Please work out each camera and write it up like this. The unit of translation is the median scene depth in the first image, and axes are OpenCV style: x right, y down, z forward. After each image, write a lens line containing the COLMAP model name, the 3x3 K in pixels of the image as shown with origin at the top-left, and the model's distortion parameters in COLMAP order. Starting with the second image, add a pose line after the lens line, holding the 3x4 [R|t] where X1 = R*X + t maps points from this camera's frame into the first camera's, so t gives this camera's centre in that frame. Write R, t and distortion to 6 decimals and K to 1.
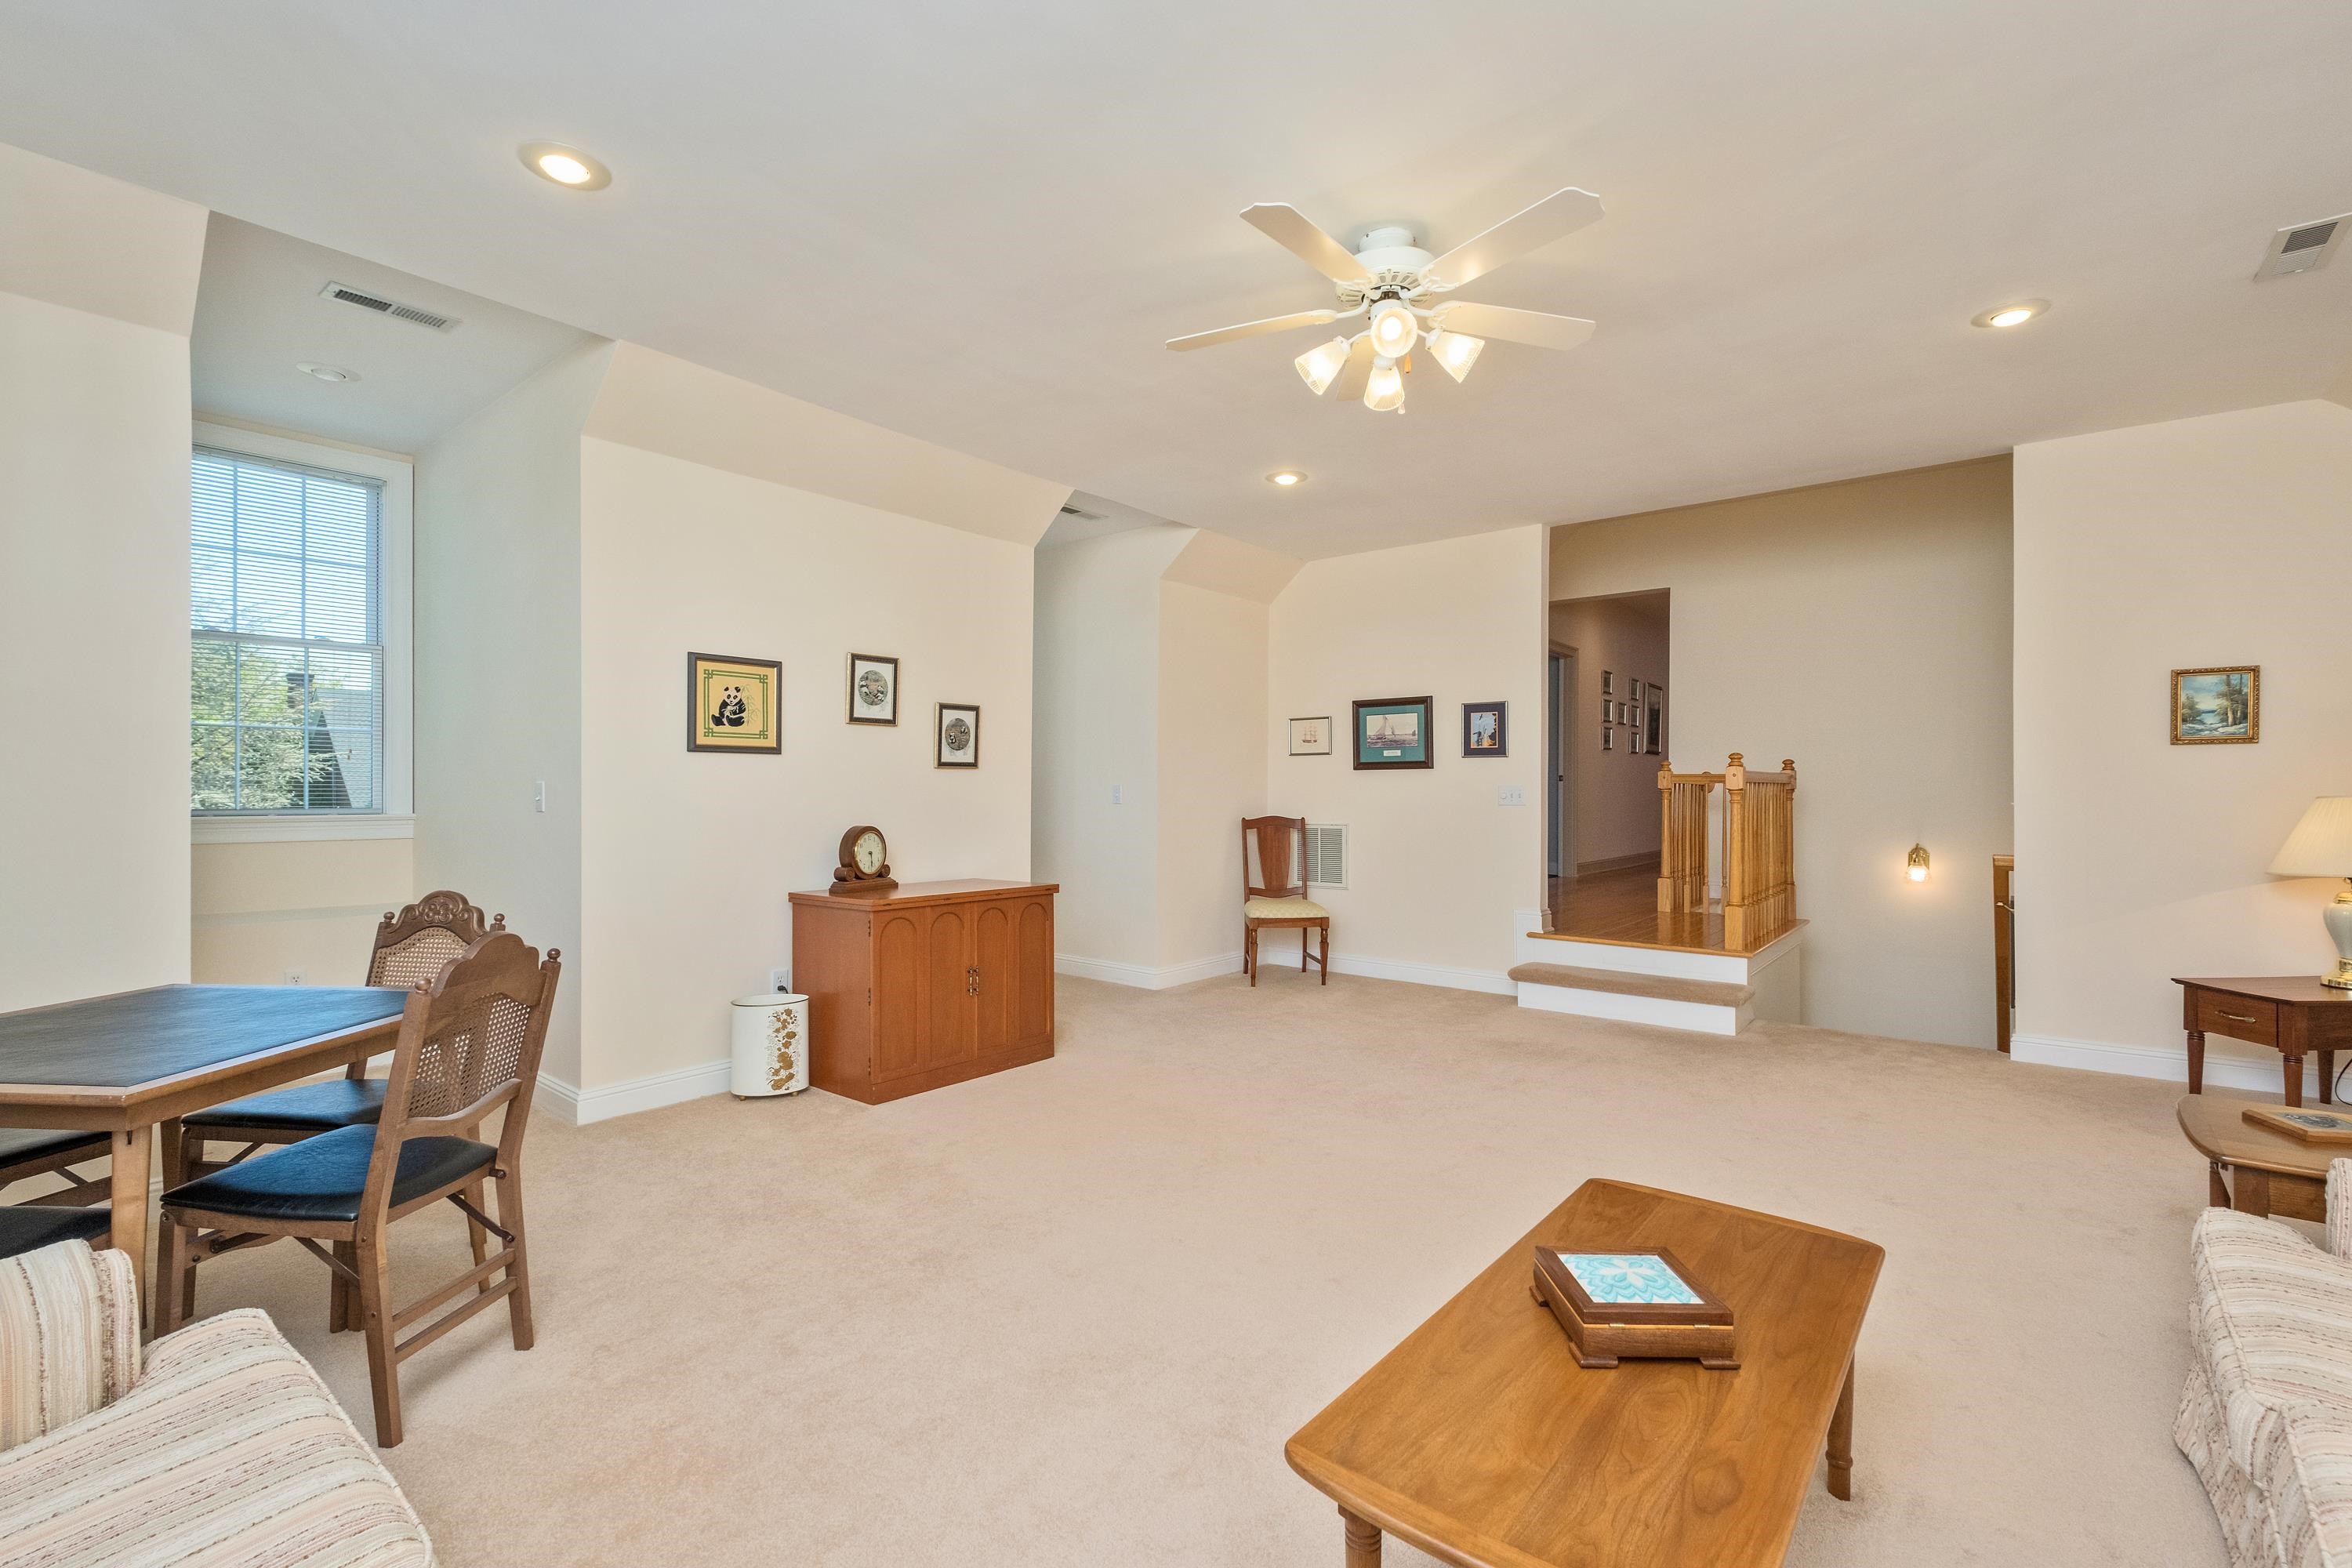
lens RADIAL K [[1049.3, 0, 1174.2], [0, 1049.3, 785.0], [0, 0, 1]] dist [0.008456, -0.002508]
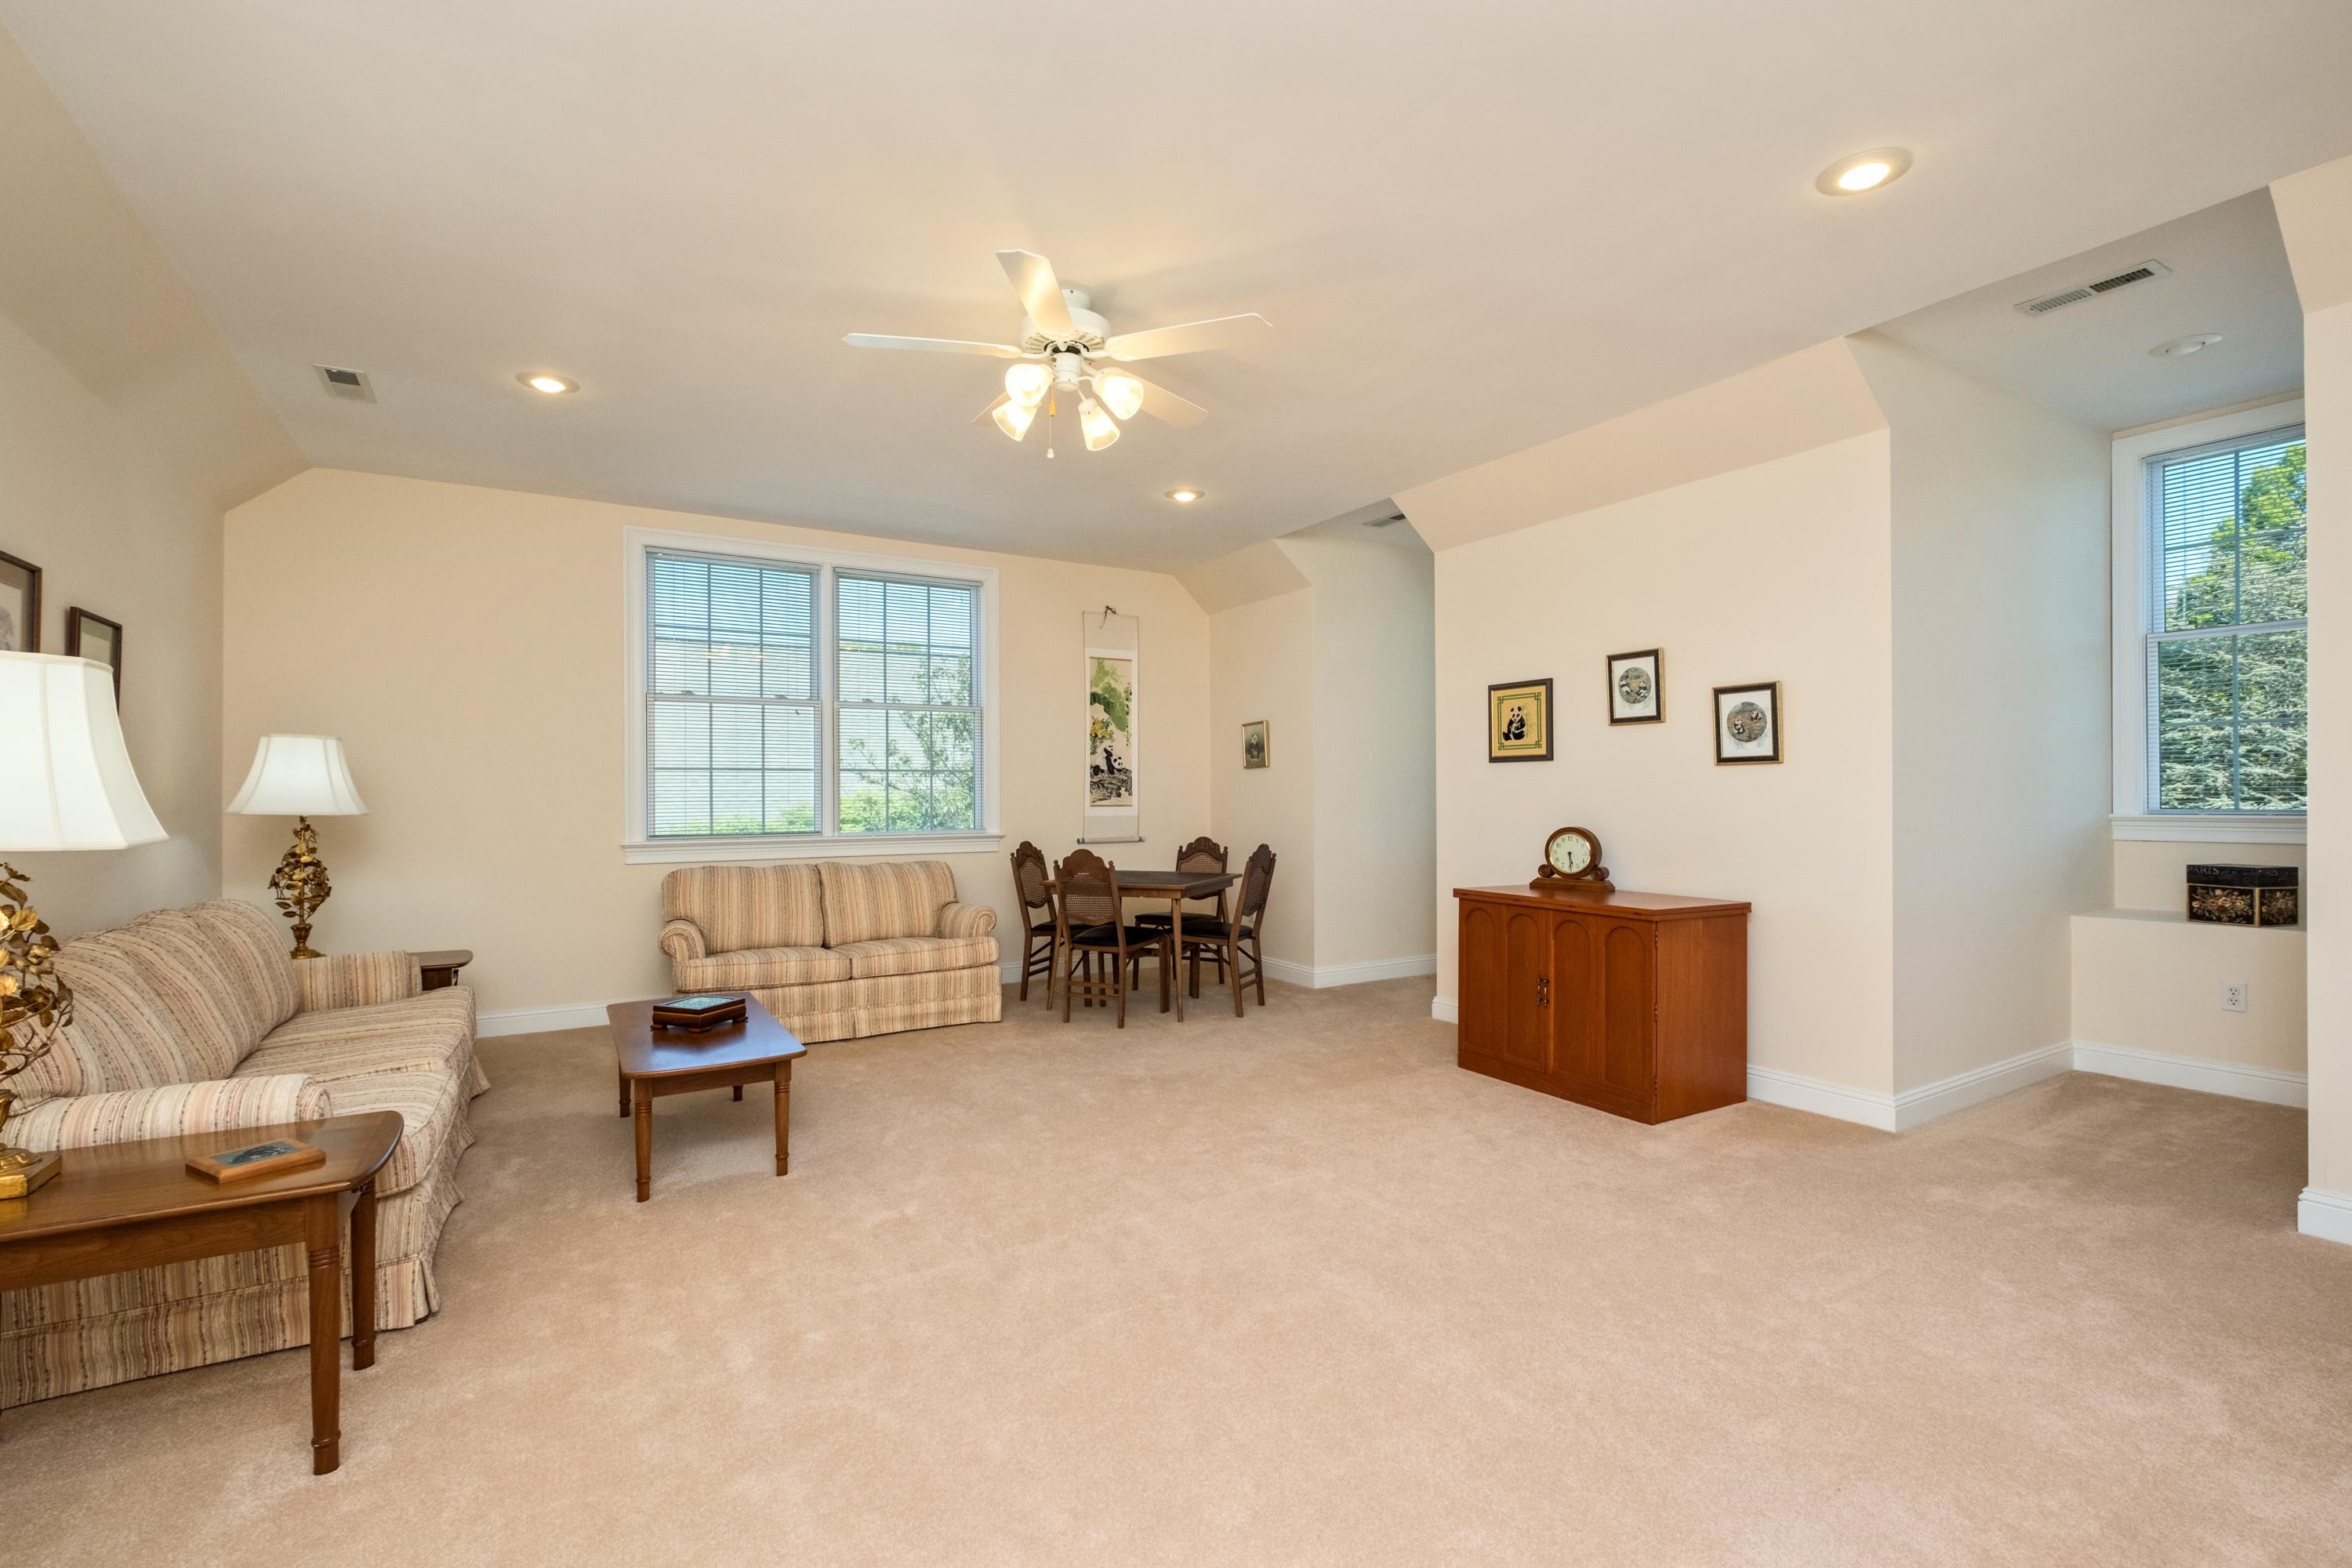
lens RADIAL K [[1049.3, 0, 1175.6], [0, 1049.3, 792.5], [0, 0, 1]] dist [0.008456, -0.002508]
pose [[-0.329871, -0.004799, -0.944014, 0.797072], [0.005957, 0.999957, -0.007165, 0.010468], [0.944007, -0.007987, -0.329828, 0.964283]]
